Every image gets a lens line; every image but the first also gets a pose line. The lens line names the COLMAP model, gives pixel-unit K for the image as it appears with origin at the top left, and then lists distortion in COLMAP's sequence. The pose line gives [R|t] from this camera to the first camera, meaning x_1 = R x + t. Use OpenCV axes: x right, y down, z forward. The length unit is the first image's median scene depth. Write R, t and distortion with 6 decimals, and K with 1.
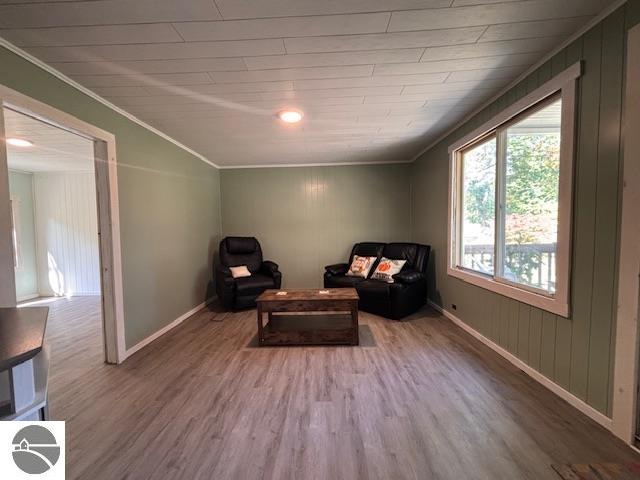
lens RADIAL K [[259.4, 0, 314.9], [0, 259.4, 243.9], [0, 0, 1]] dist [0.003248, 0.000162]
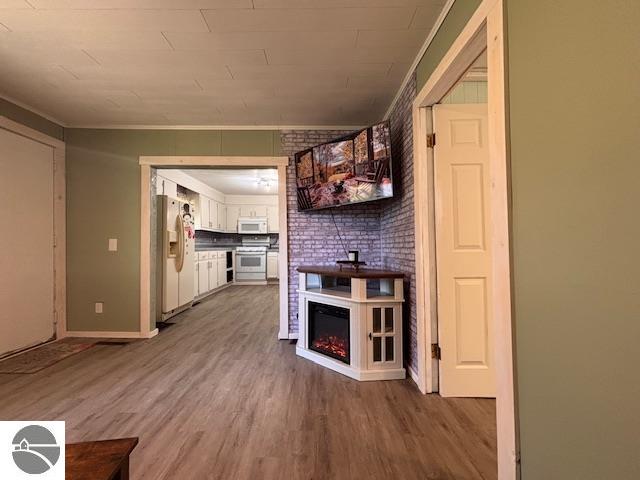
lens RADIAL K [[259.4, 0, 314.0], [0, 259.4, 243.4], [0, 0, 1]] dist [0.003248, 0.000162]
pose [[-0.998704, 0.027591, -0.042767, -0.391694], [0.026011, 0.998974, 0.037068, 0.005873], [0.043746, 0.035908, -0.998397, 1.280964]]
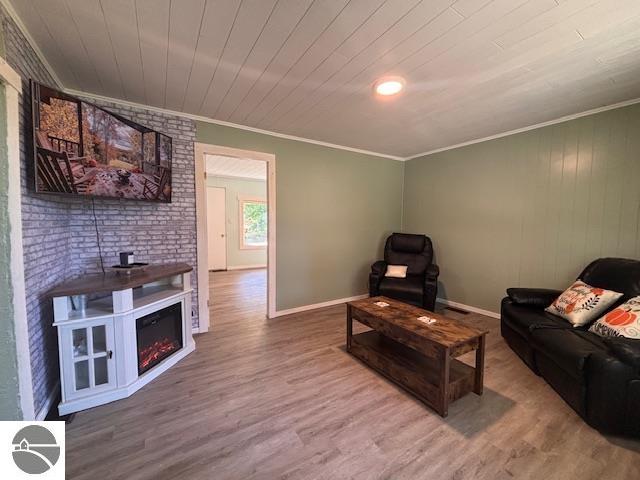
lens RADIAL K [[259.4, 0, 323.5], [0, 259.4, 244.2], [0, 0, 1]] dist [0.003248, 0.000162]
pose [[0.573117, 0.102587, -0.813027, 0.475506], [-0.071096, 0.994617, 0.075383, -0.062825], [0.816384, 0.014600, 0.577325, 0.379769]]
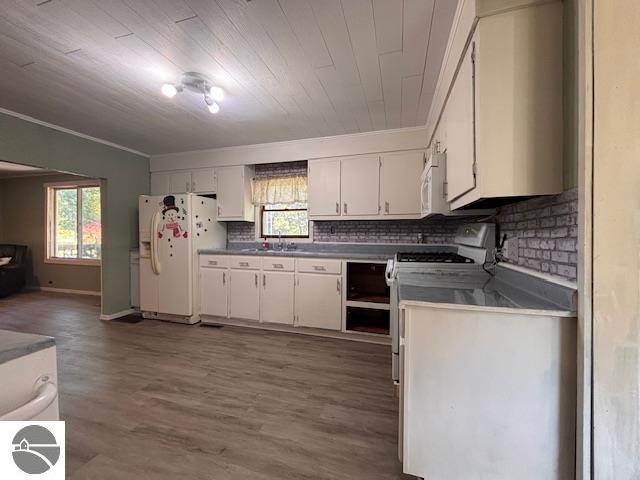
lens RADIAL K [[259.4, 0, 320.9], [0, 259.4, 238.1], [0, 0, 1]] dist [0.003248, 0.000162]
pose [[0.250936, 0.009318, 0.967959, -0.773568], [0.032556, 0.999307, -0.018060, 0.061959], [-0.967456, 0.036045, 0.250458, -1.318013]]
